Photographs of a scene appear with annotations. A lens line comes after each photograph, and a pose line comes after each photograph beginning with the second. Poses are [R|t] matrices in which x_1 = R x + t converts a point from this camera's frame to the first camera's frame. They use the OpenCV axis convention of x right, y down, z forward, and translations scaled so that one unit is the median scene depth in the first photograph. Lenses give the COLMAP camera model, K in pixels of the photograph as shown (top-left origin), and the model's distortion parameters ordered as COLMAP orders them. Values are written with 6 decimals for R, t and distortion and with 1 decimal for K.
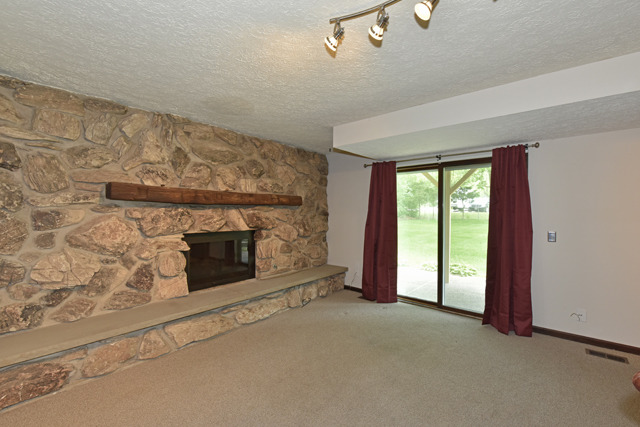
lens RADIAL K [[294.8, 0, 320.0], [0, 294.8, 213.5], [0, 0, 1]] dist [0.000220, -0.000046]
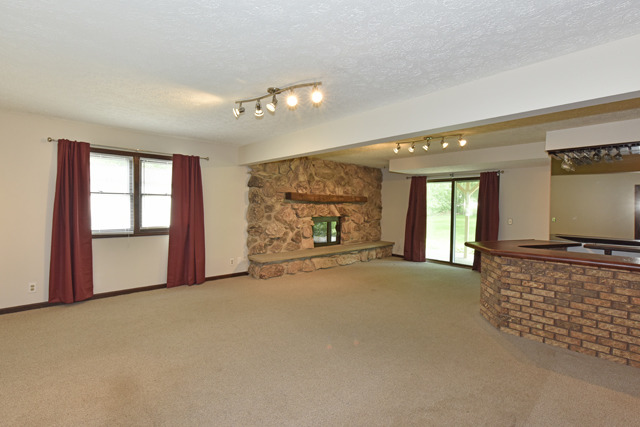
lens RADIAL K [[310.5, 0, 320.0], [0, 310.5, 213.5], [0, 0, 1]] dist [-0.002046, -0.000065]
pose [[0.992780, 0.015617, -0.118931, -0.134554], [-0.013085, 0.999671, 0.022040, -0.000225], [0.119236, -0.020324, 0.992658, -0.871154]]
